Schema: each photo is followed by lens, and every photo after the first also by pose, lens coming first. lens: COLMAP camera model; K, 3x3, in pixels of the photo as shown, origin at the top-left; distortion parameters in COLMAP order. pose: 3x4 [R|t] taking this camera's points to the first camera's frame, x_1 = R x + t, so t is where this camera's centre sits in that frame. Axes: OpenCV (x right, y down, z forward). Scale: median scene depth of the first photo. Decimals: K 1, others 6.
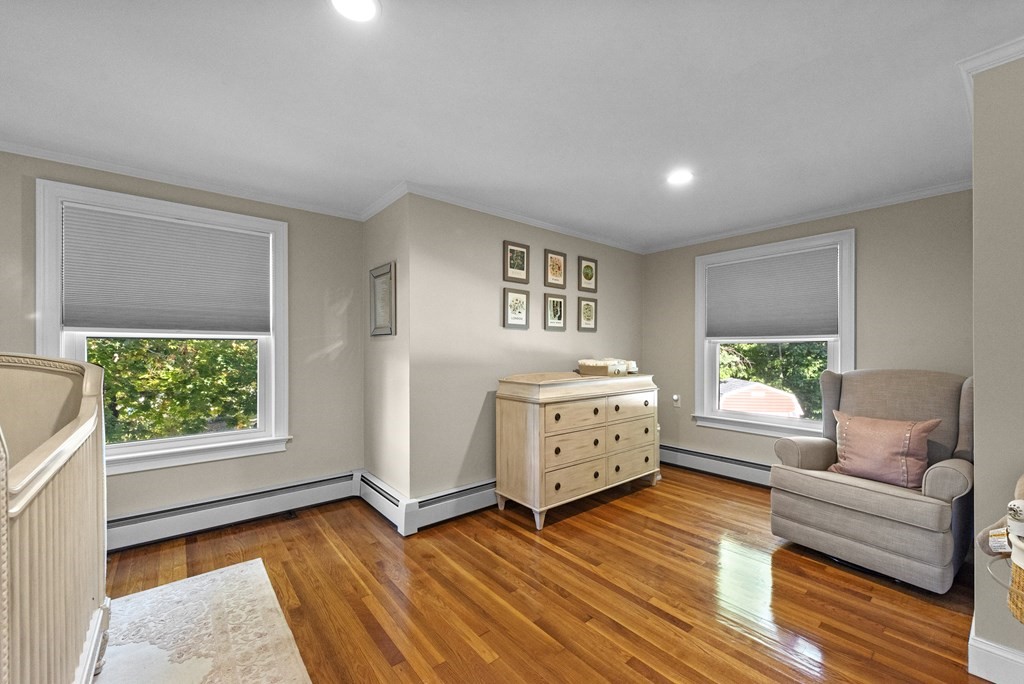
lens RADIAL K [[399.8, 0, 514.6], [0, 399.8, 350.2], [0, 0, 1]] dist [0.003381, -0.003060]
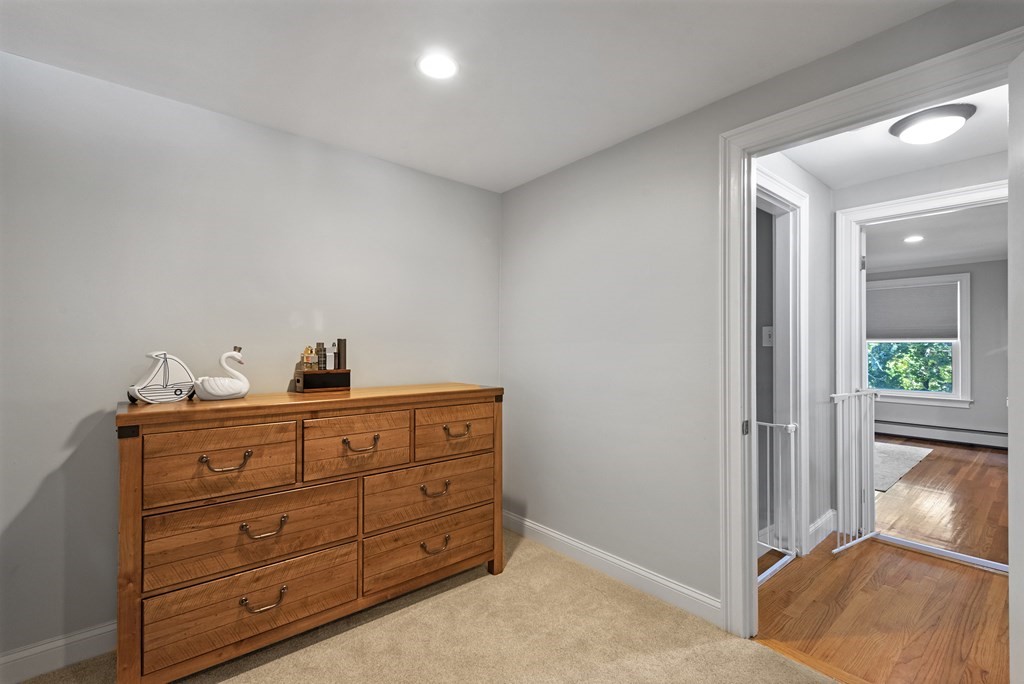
lens RADIAL K [[457.6, 0, 516.3], [0, 457.6, 344.9], [0, 0, 1]] dist [0.002068, -0.000386]
pose [[0.013210, -0.005340, -0.999898, 1.465736], [-0.004430, 0.999976, -0.005399, 0.004116], [0.999903, 0.004501, 0.013186, -1.024236]]
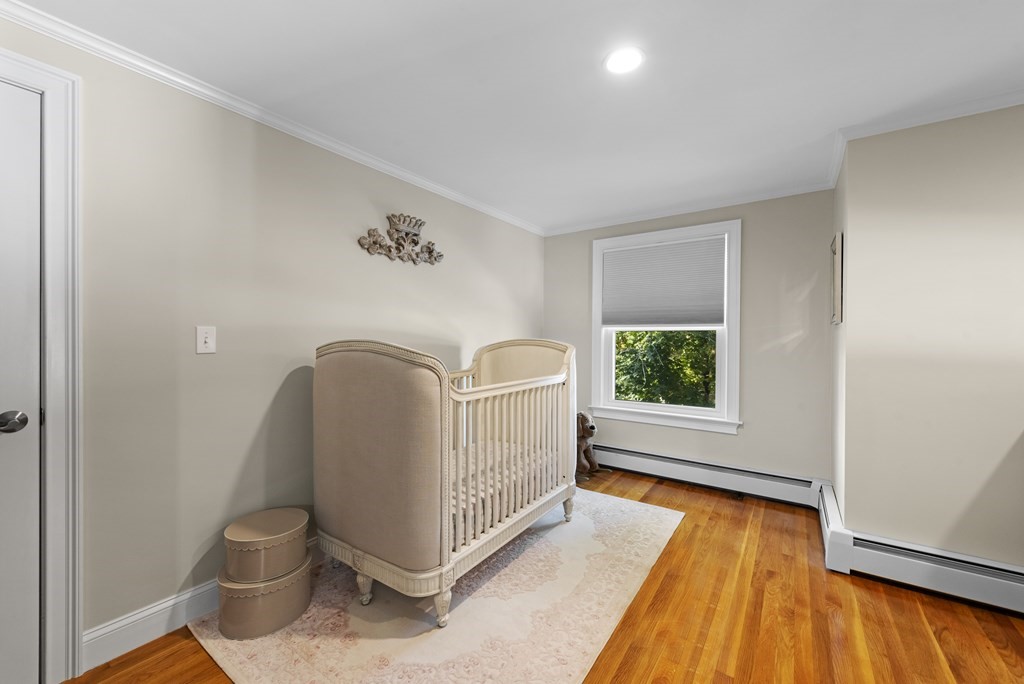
lens RADIAL K [[408.8, 0, 512.0], [0, 408.8, 342.0], [0, 0, 1]] dist [-0.000111, -0.000311]
pose [[0.266488, 0.011794, -0.963766, 0.343111], [-0.008516, 0.999915, 0.009881, -0.000571], [0.963801, 0.005574, 0.266566, 0.148409]]
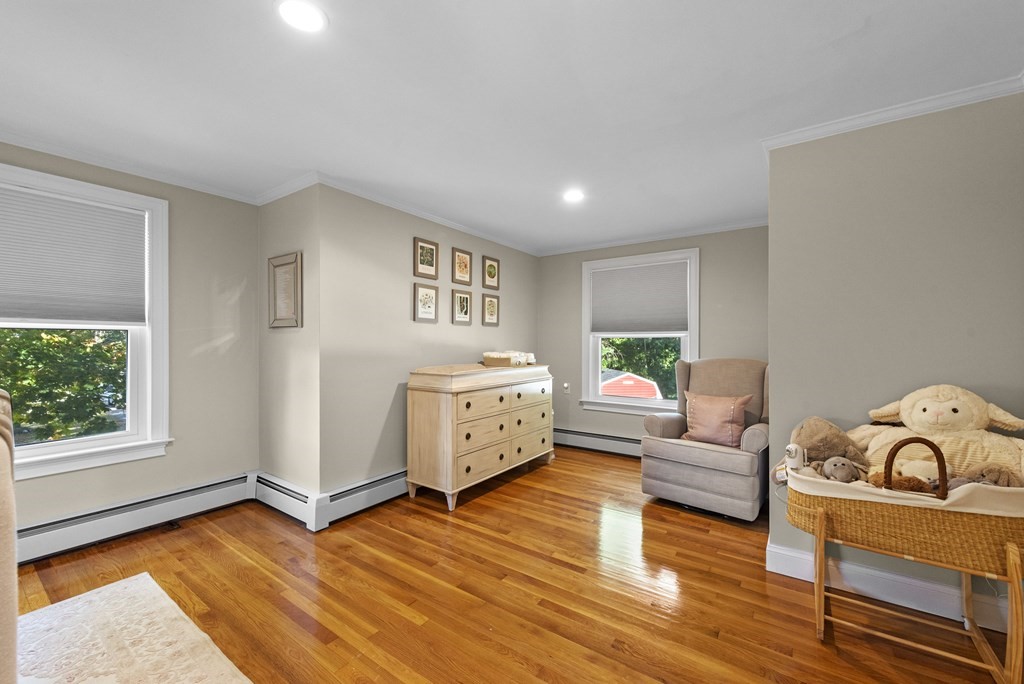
lens RADIAL K [[400.6, 0, 513.7], [0, 400.6, 344.2], [0, 0, 1]] dist [-0.002117, -0.000573]
pose [[0.963735, 0.001206, 0.266857, -0.064857], [-0.001458, 0.999999, 0.000745, 0.001576], [-0.266856, -0.001107, 0.963736, -0.078524]]
